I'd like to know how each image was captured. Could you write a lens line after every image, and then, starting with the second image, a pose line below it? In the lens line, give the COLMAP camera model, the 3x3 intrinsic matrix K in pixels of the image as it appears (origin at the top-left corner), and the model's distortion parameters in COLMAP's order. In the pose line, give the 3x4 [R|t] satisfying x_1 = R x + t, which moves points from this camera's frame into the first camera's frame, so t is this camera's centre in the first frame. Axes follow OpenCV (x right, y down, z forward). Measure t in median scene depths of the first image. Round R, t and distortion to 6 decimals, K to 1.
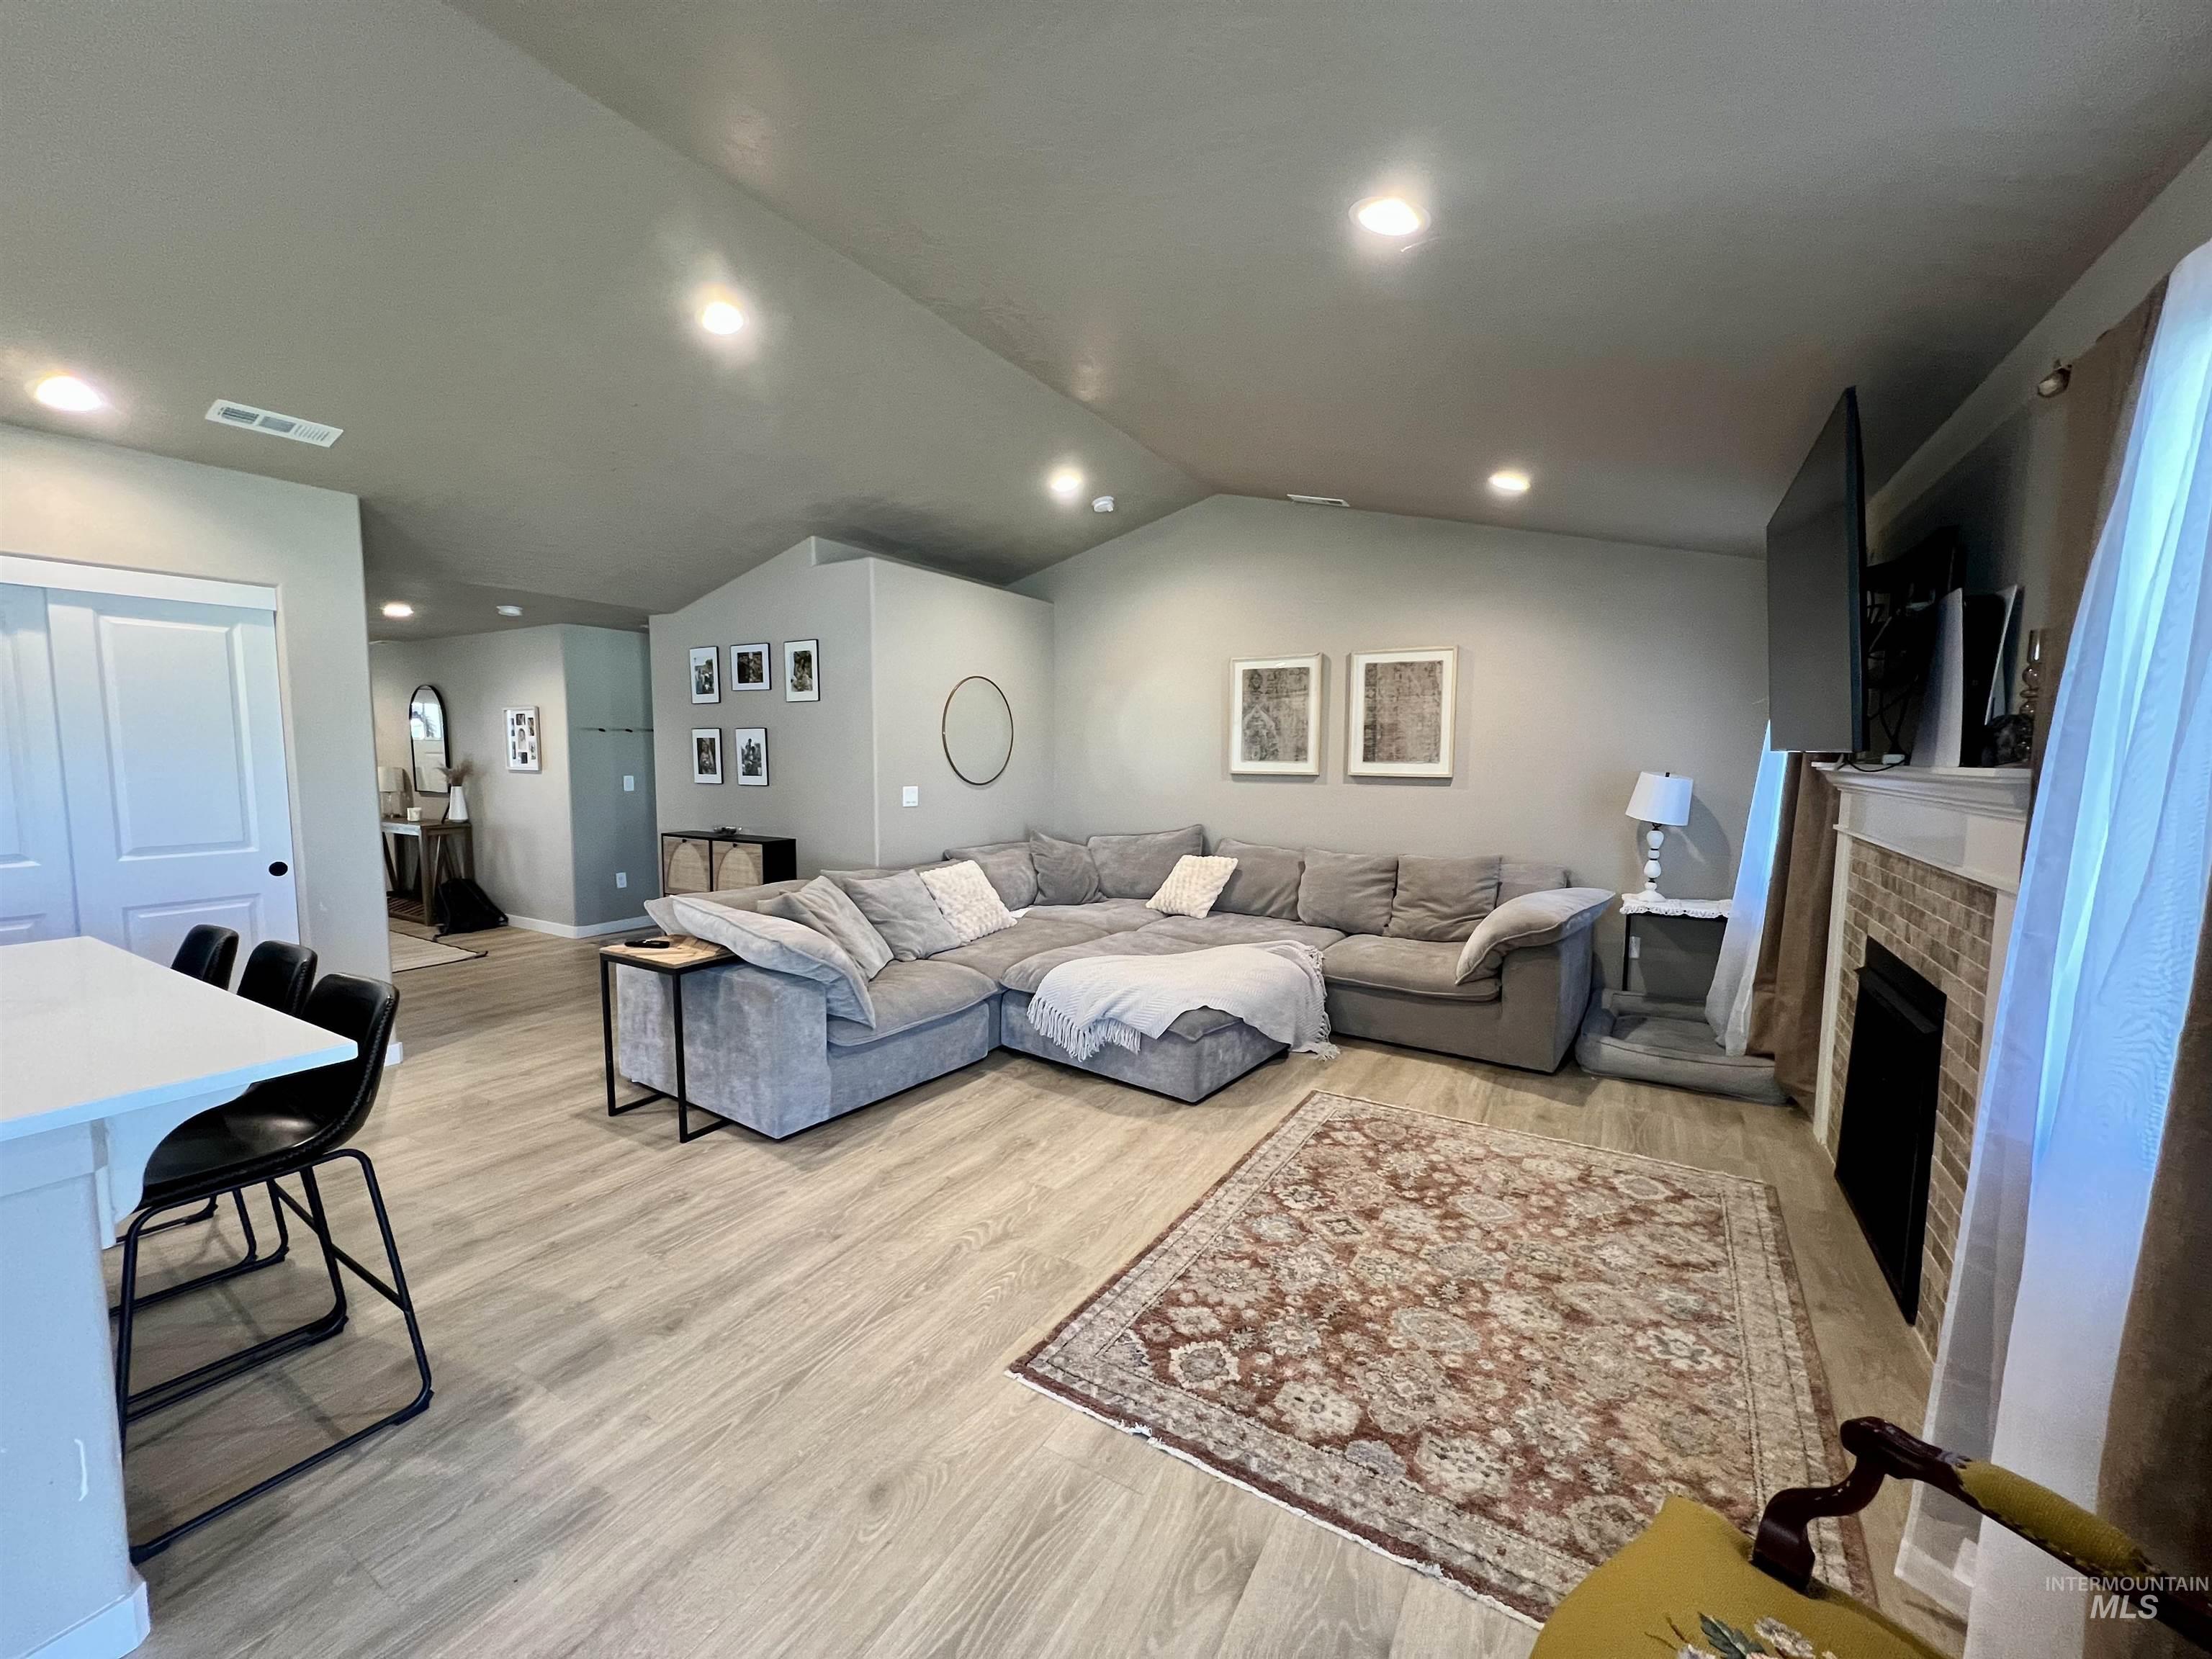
lens RADIAL K [[884.6, 0, 1105.8], [0, 884.6, 830.2], [0, 0, 1]] dist [-0.002309, 0.000630]
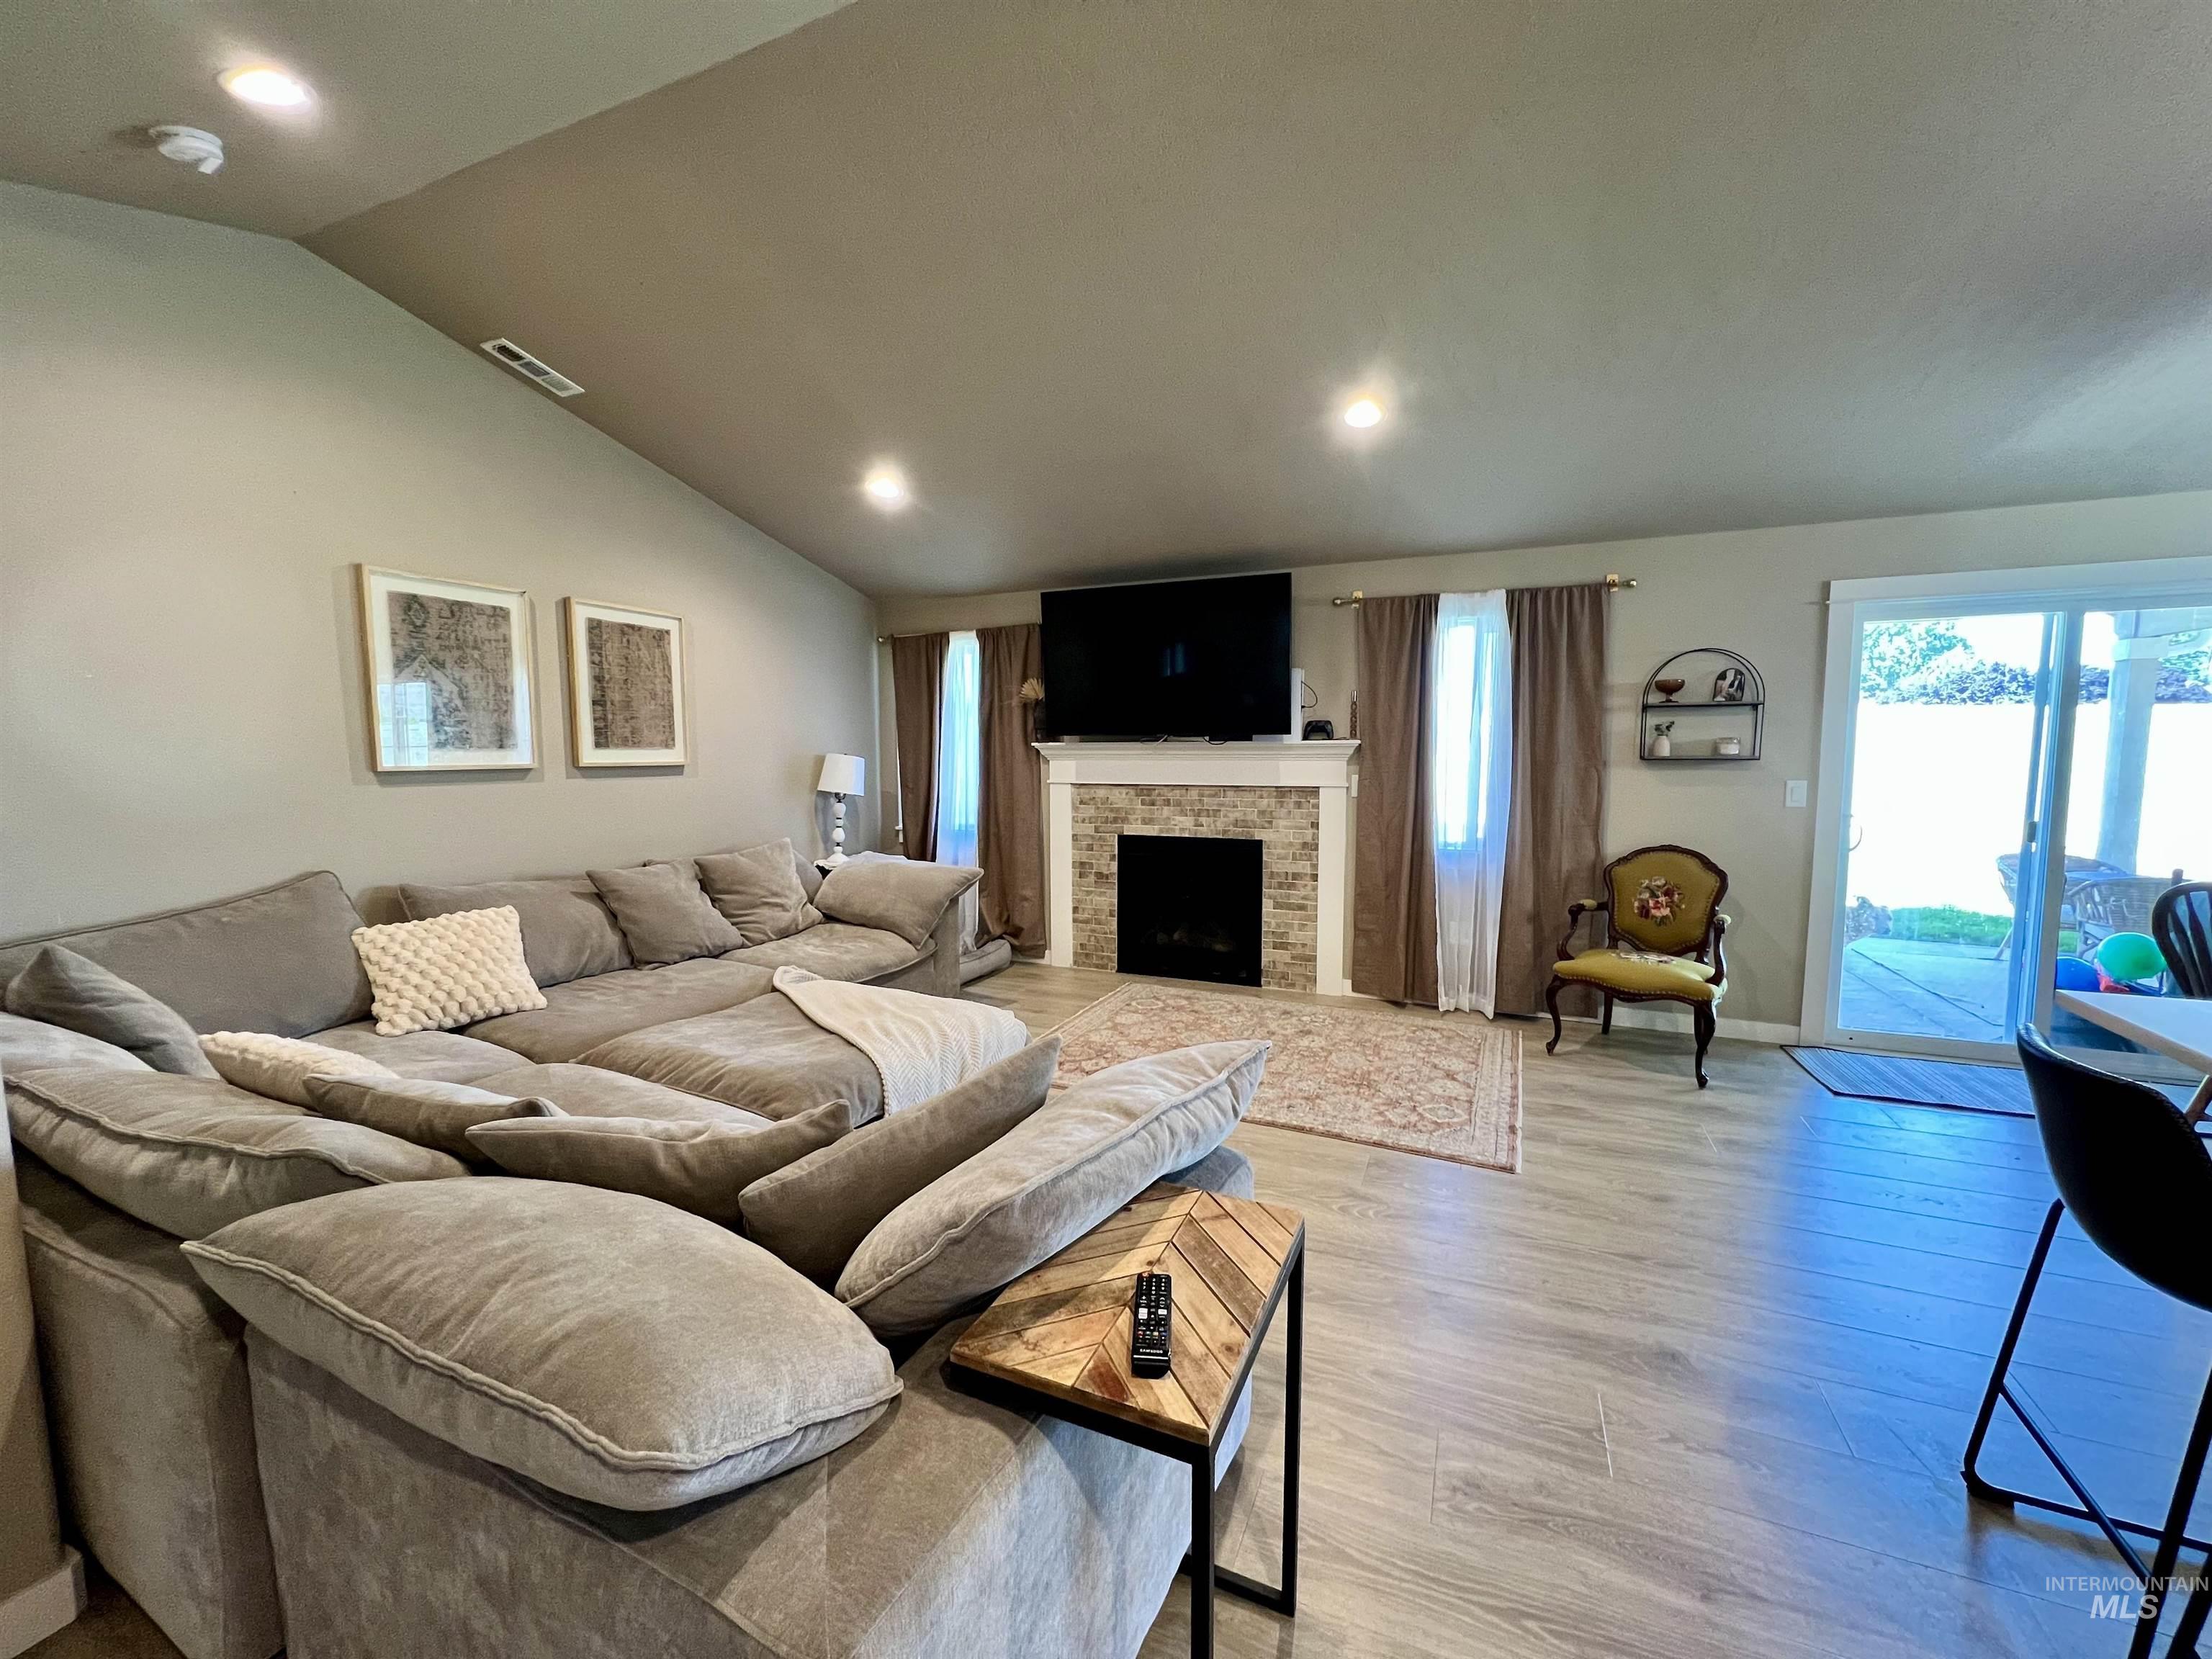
lens RADIAL K [[884.6, 0, 1105.0], [0, 884.6, 830.1], [0, 0, 1]] dist [-0.002309, 0.000630]
pose [[-0.117659, -0.096401, 0.988364, -0.711776], [0.090740, 0.990070, 0.107369, -0.068809], [-0.988900, 0.102317, -0.107743, 0.907732]]
